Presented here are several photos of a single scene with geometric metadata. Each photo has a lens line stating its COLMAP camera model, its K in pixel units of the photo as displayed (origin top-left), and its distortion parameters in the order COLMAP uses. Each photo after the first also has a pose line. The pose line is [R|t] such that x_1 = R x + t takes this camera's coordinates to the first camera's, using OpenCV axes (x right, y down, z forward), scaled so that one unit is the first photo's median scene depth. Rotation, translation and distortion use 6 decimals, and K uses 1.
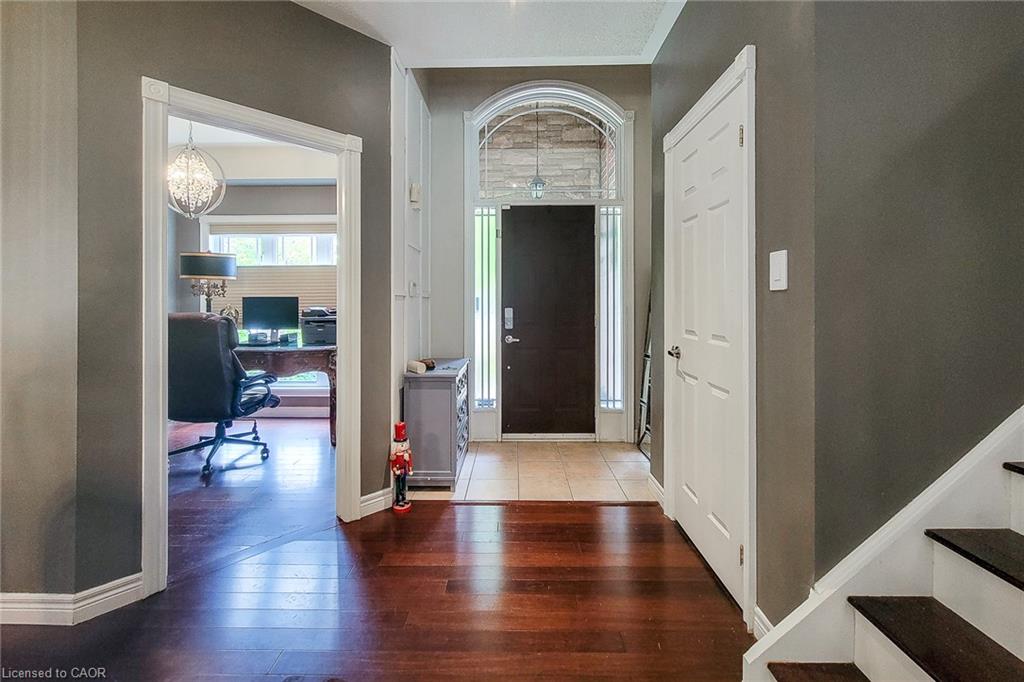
lens RADIAL K [[407.4, 0, 501.3], [0, 407.4, 298.7], [0, 0, 1]] dist [0.001026, -0.000108]
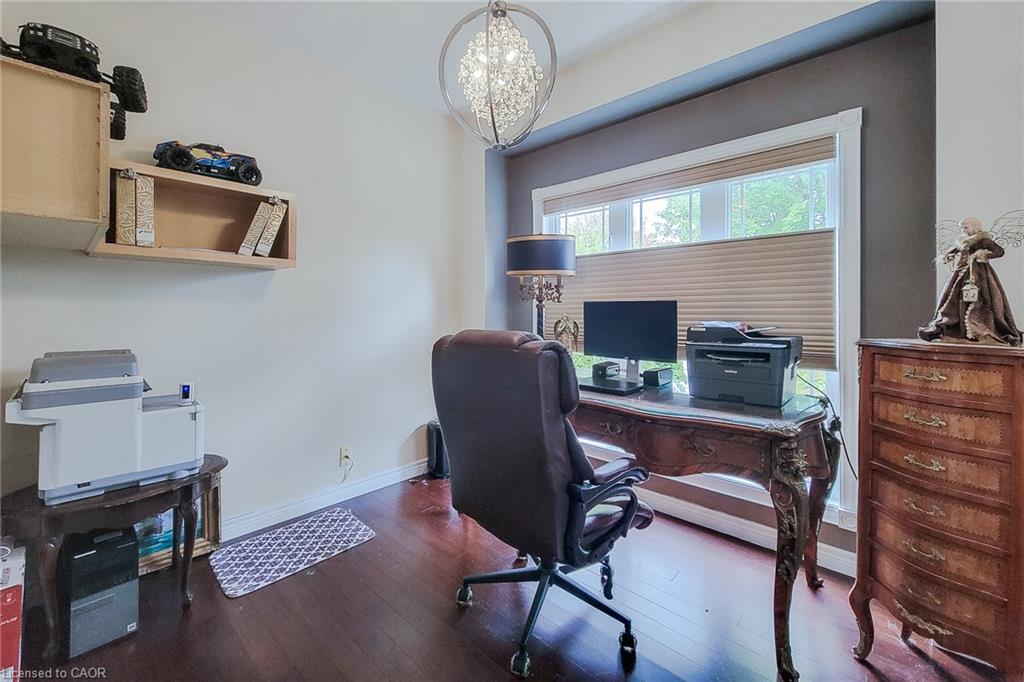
lens RADIAL K [[407.4, 0, 517.0], [0, 407.4, 309.3], [0, 0, 1]] dist [0.001026, -0.000108]
pose [[0.750889, 0.002623, -0.660423, -0.308533], [-0.001317, 0.999996, 0.002475, 0.005265], [0.660427, -0.000989, 0.750889, 0.478082]]
